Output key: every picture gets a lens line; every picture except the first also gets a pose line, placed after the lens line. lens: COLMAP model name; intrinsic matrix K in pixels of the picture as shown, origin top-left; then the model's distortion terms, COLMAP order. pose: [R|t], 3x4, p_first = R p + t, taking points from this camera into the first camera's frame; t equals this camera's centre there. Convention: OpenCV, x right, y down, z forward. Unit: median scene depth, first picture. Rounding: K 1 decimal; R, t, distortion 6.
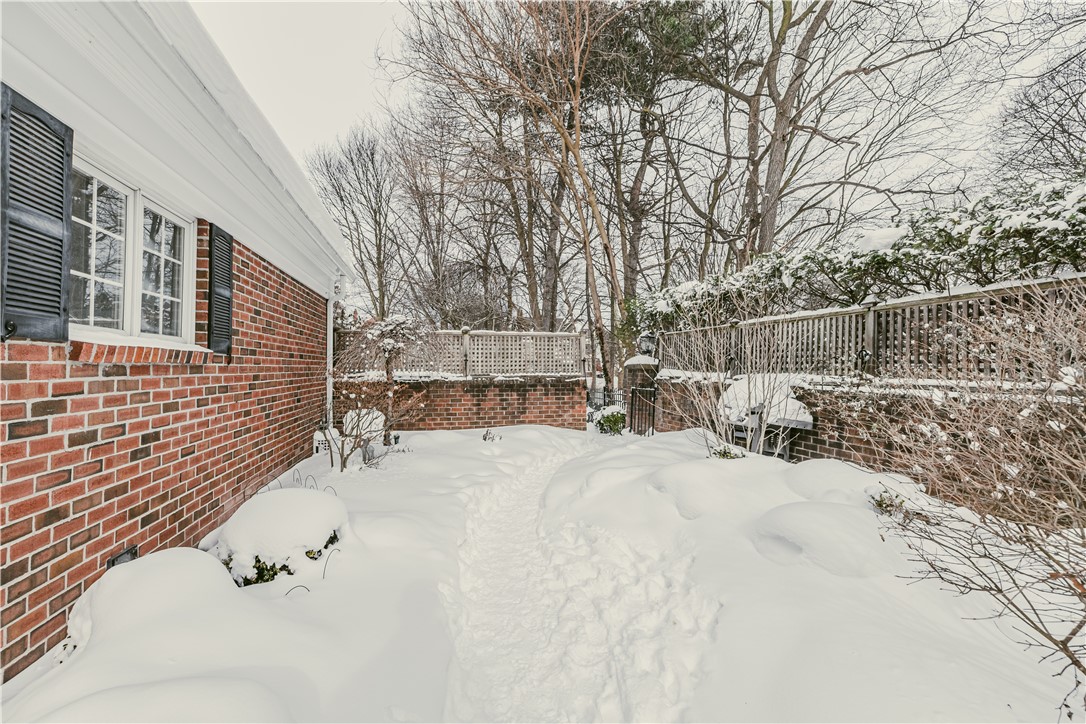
lens RADIAL K [[462.0, 0, 541.9], [0, 462.0, 359.2], [0, 0, 1]] dist [0.009629, 0.000097]
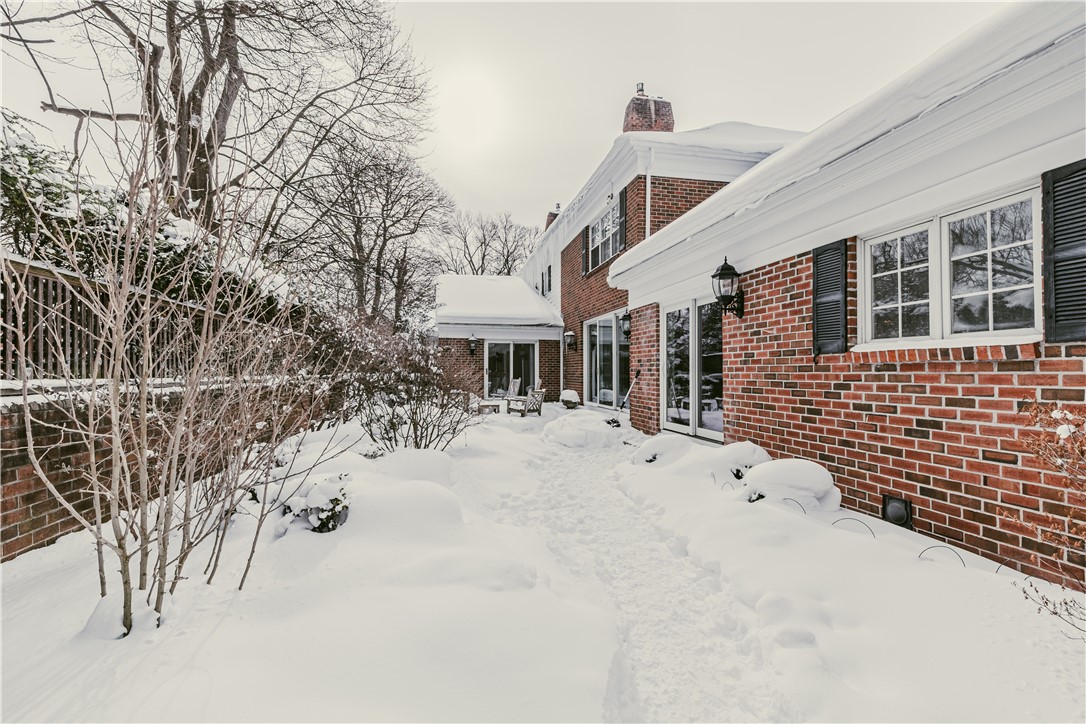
lens RADIAL K [[462.0, 0, 541.9], [0, 462.0, 359.2], [0, 0, 1]] dist [0.009629, 0.000097]
pose [[-0.999342, -0.000446, 0.036264, 0.099351], [-0.002098, 0.998960, -0.045537, 0.056047], [-0.036206, -0.045583, -0.998304, 2.111583]]
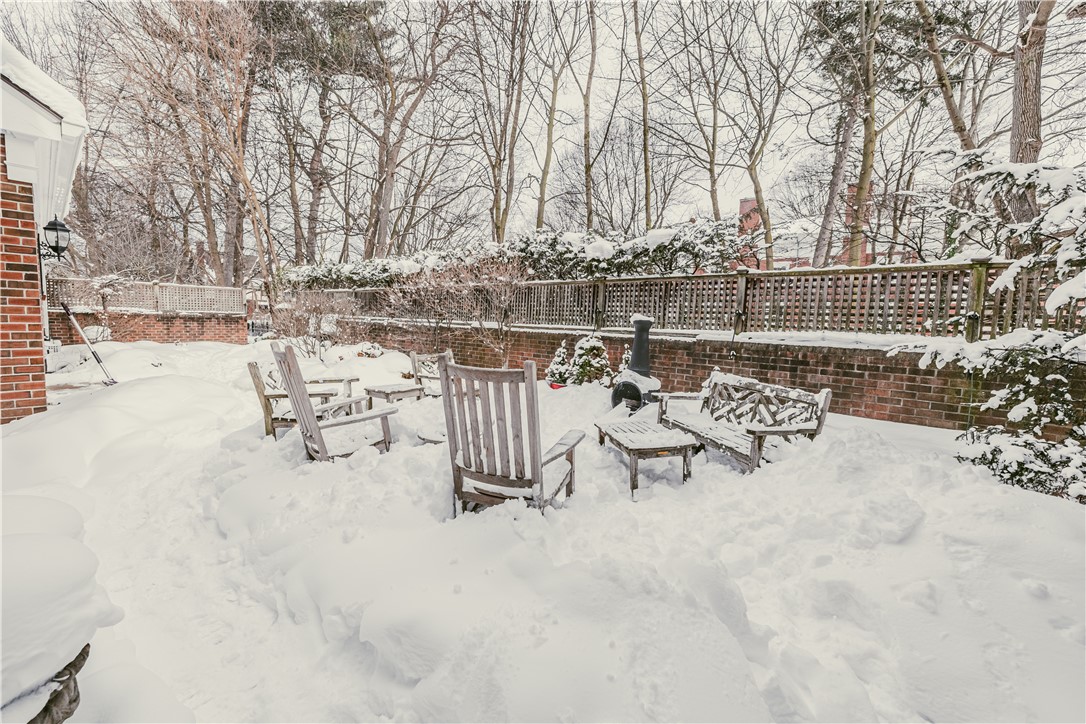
lens RADIAL K [[462.0, 0, 541.9], [0, 462.0, 359.2], [0, 0, 1]] dist [0.009629, 0.000097]
pose [[0.836420, -0.021693, 0.547660, 0.072963], [-0.042622, 0.993616, 0.104452, -0.026624], [-0.546429, -0.110708, 0.830156, -1.201283]]
